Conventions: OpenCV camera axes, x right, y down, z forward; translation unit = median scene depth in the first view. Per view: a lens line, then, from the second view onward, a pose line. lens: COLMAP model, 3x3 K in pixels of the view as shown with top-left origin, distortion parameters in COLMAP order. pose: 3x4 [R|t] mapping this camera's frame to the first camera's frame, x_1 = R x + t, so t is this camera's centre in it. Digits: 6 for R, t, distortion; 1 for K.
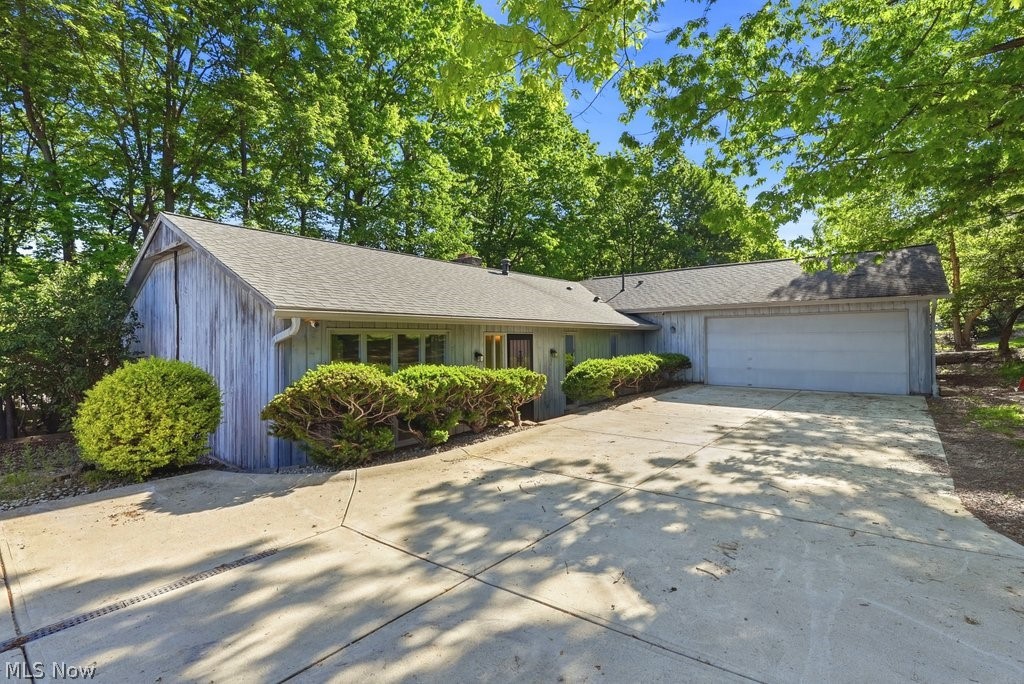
lens RADIAL K [[462.9, 0, 510.0], [0, 462.9, 333.6], [0, 0, 1]] dist [-0.004371, 0.001228]
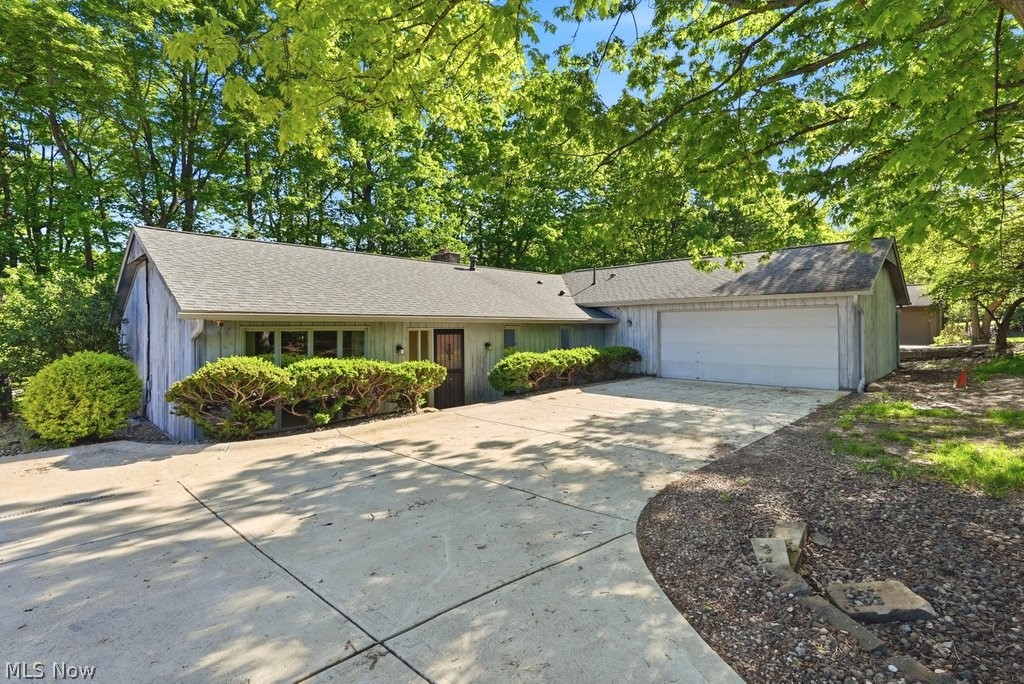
lens RADIAL K [[475.4, 0, 512.6], [0, 475.4, 325.0], [0, 0, 1]] dist [-0.003531, 0.000538]
pose [[0.995682, 0.001653, -0.092813, 0.454617], [-0.001006, 0.999975, 0.007018, -0.027004], [0.092822, -0.006895, 0.995659, -0.164409]]
